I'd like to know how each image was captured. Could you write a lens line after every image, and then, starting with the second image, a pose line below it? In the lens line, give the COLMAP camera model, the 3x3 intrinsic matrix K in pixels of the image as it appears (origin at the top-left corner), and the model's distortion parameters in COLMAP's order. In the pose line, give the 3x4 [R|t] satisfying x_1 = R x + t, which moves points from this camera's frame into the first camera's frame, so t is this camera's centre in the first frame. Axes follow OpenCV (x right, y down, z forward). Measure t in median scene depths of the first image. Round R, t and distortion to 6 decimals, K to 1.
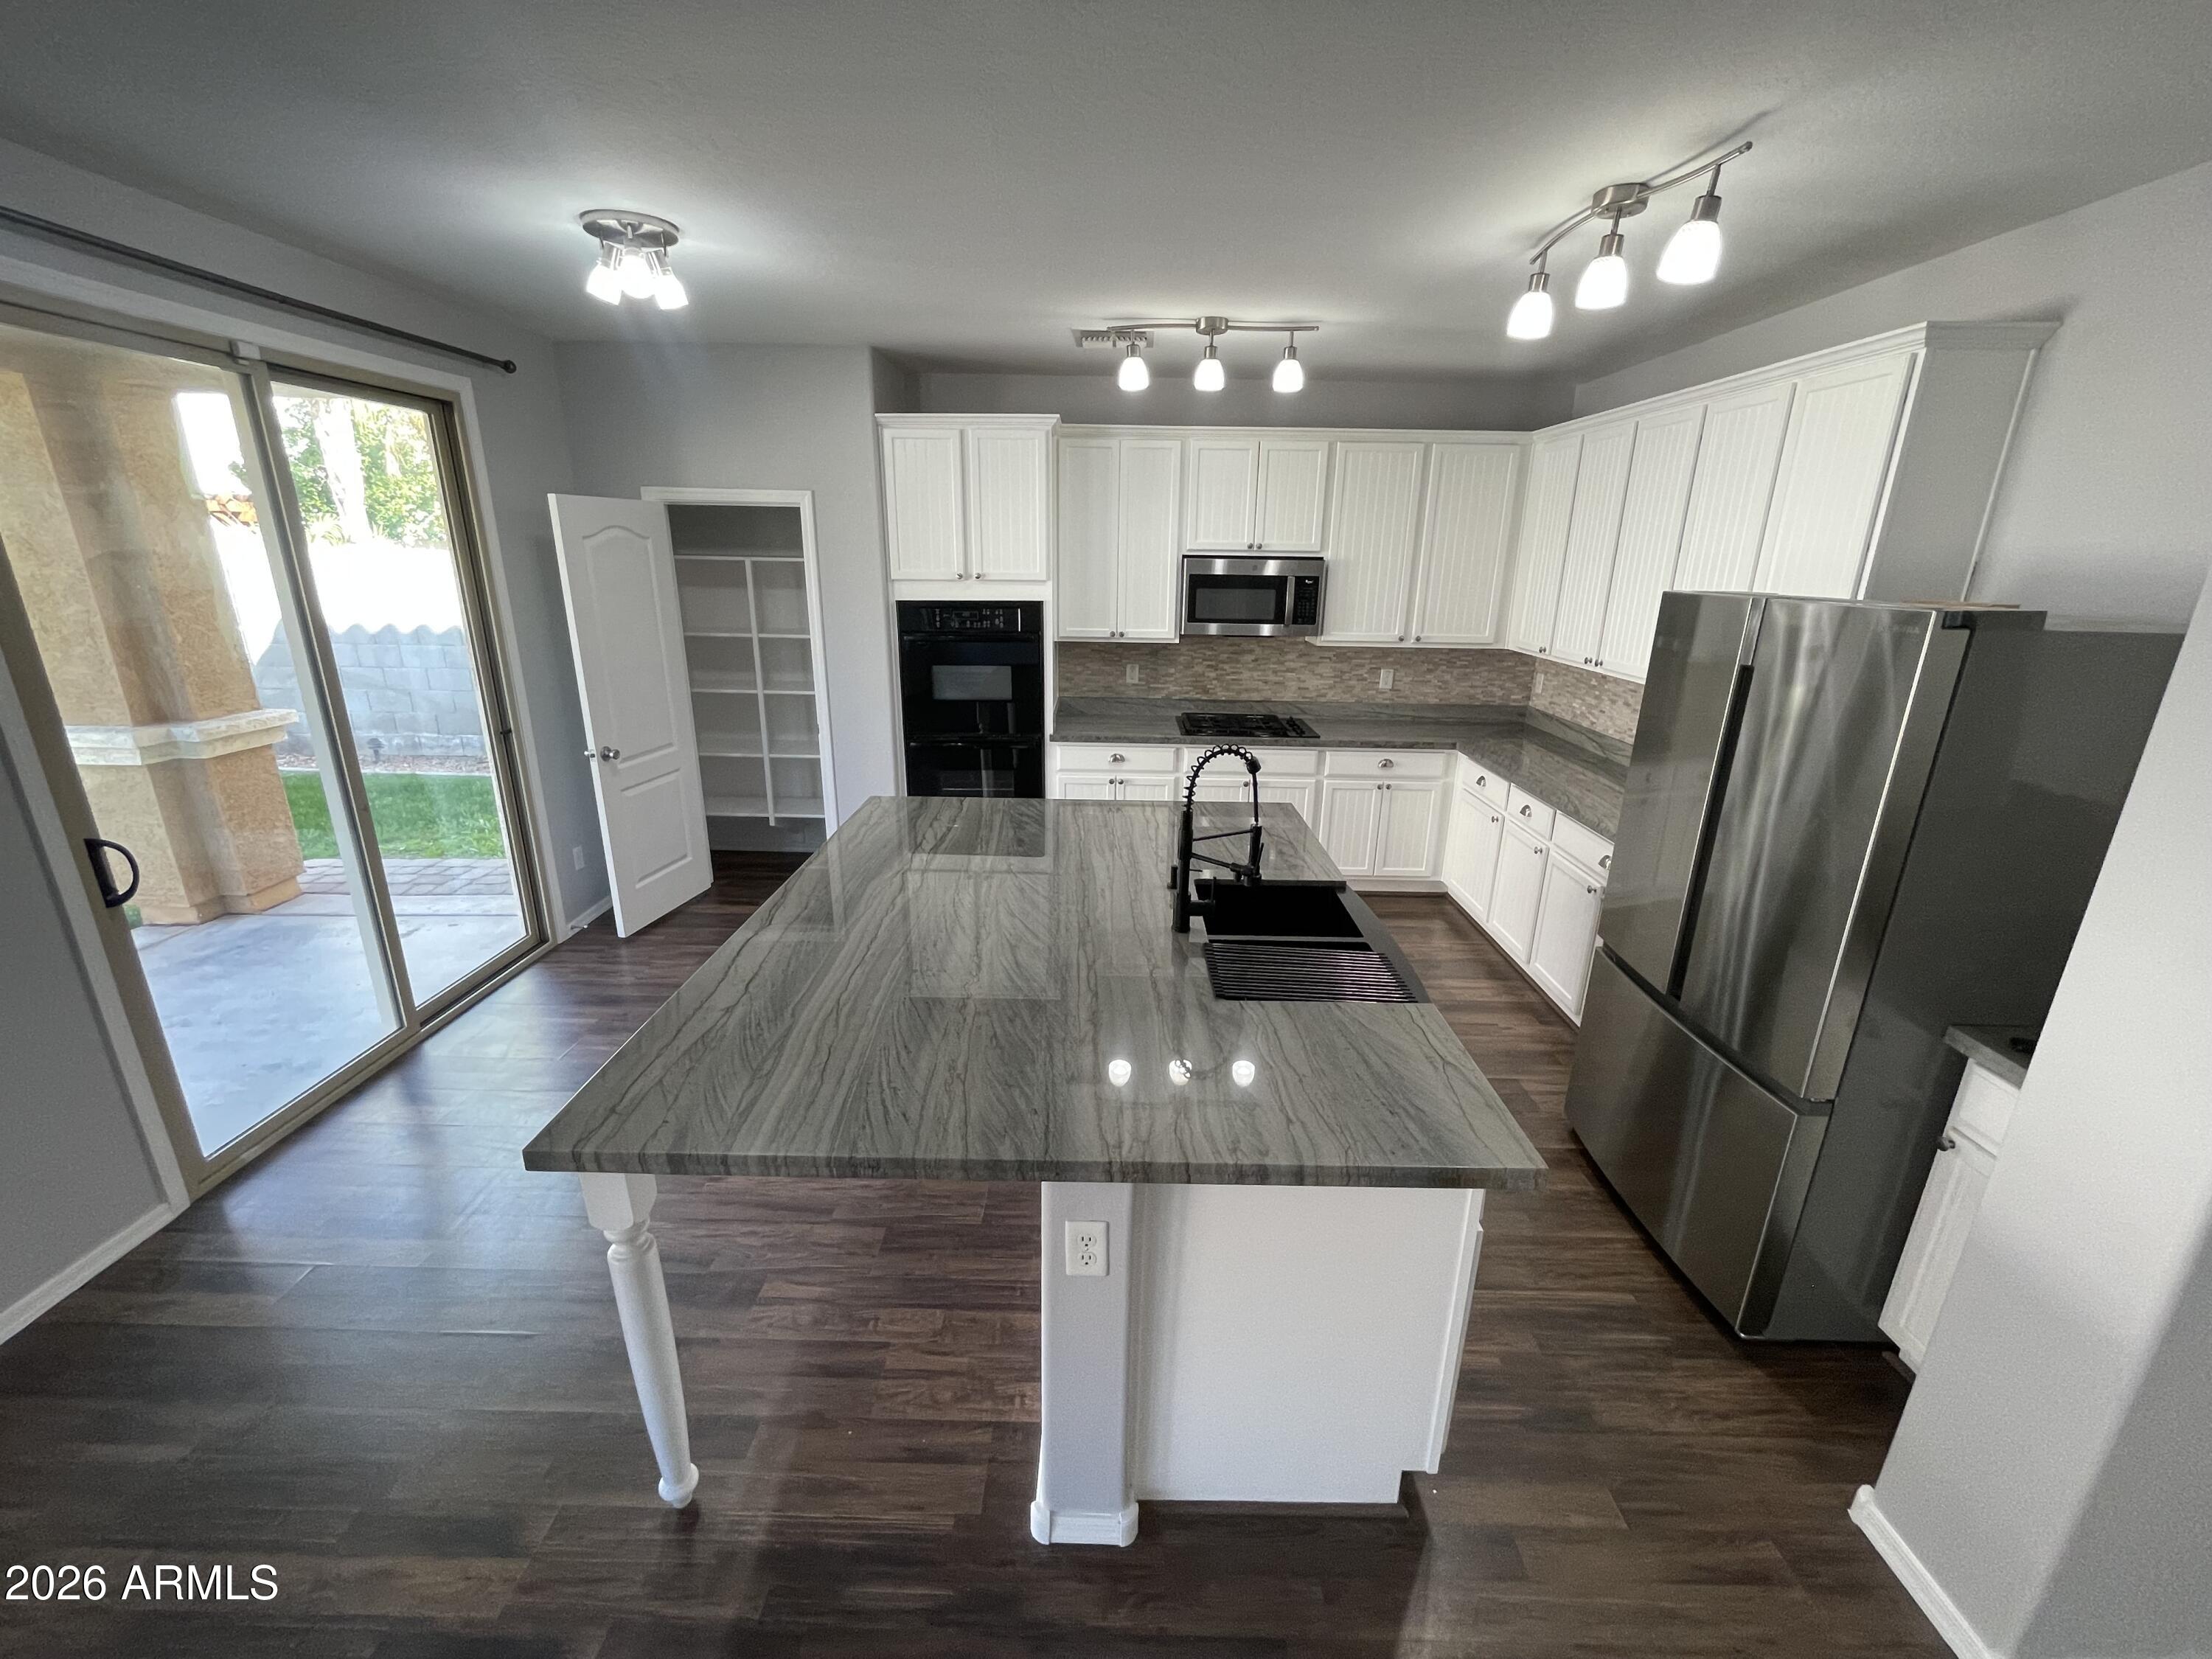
lens RADIAL K [[902.5, 0, 1109.1], [0, 902.5, 828.3], [0, 0, 1]] dist [-0.002074, -0.000490]
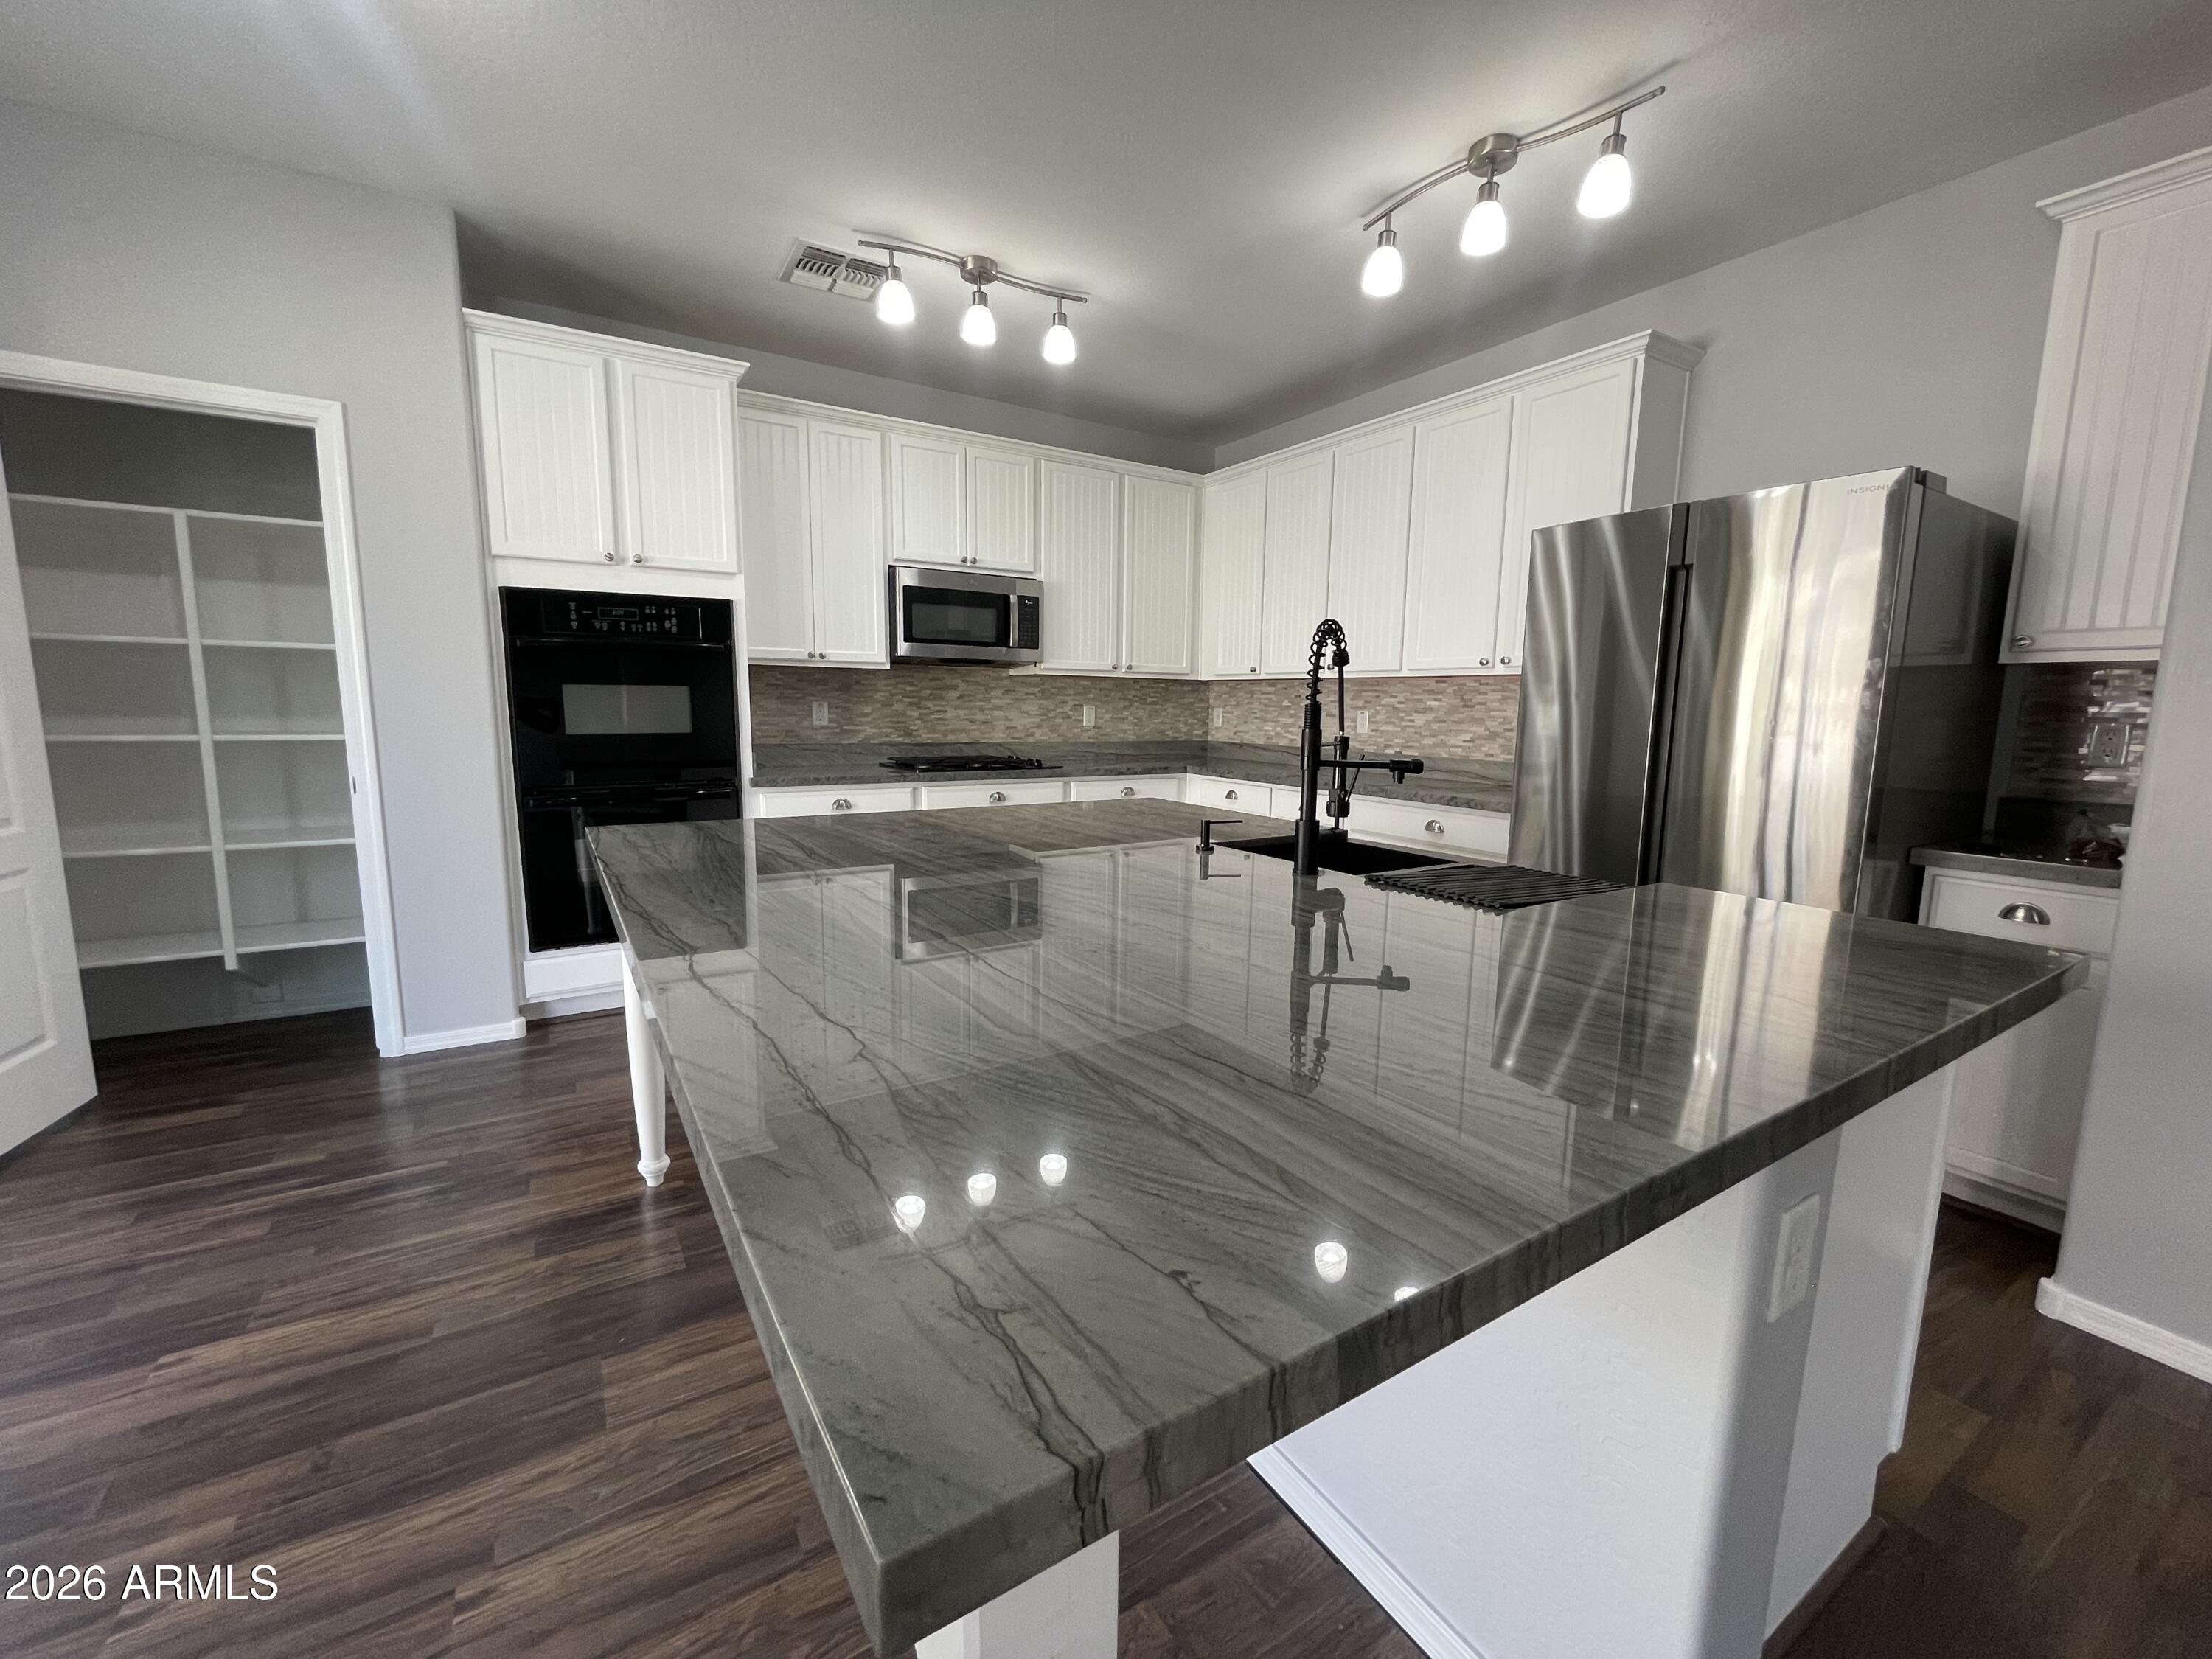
lens RADIAL K [[902.5, 0, 1101.0], [0, 902.5, 831.1], [0, 0, 1]] dist [-0.002074, -0.000490]
pose [[0.843356, -0.077589, 0.531724, -0.222938], [0.157732, 0.981675, -0.106930, 0.065064], [-0.513683, 0.174050, 0.840140, 0.233242]]
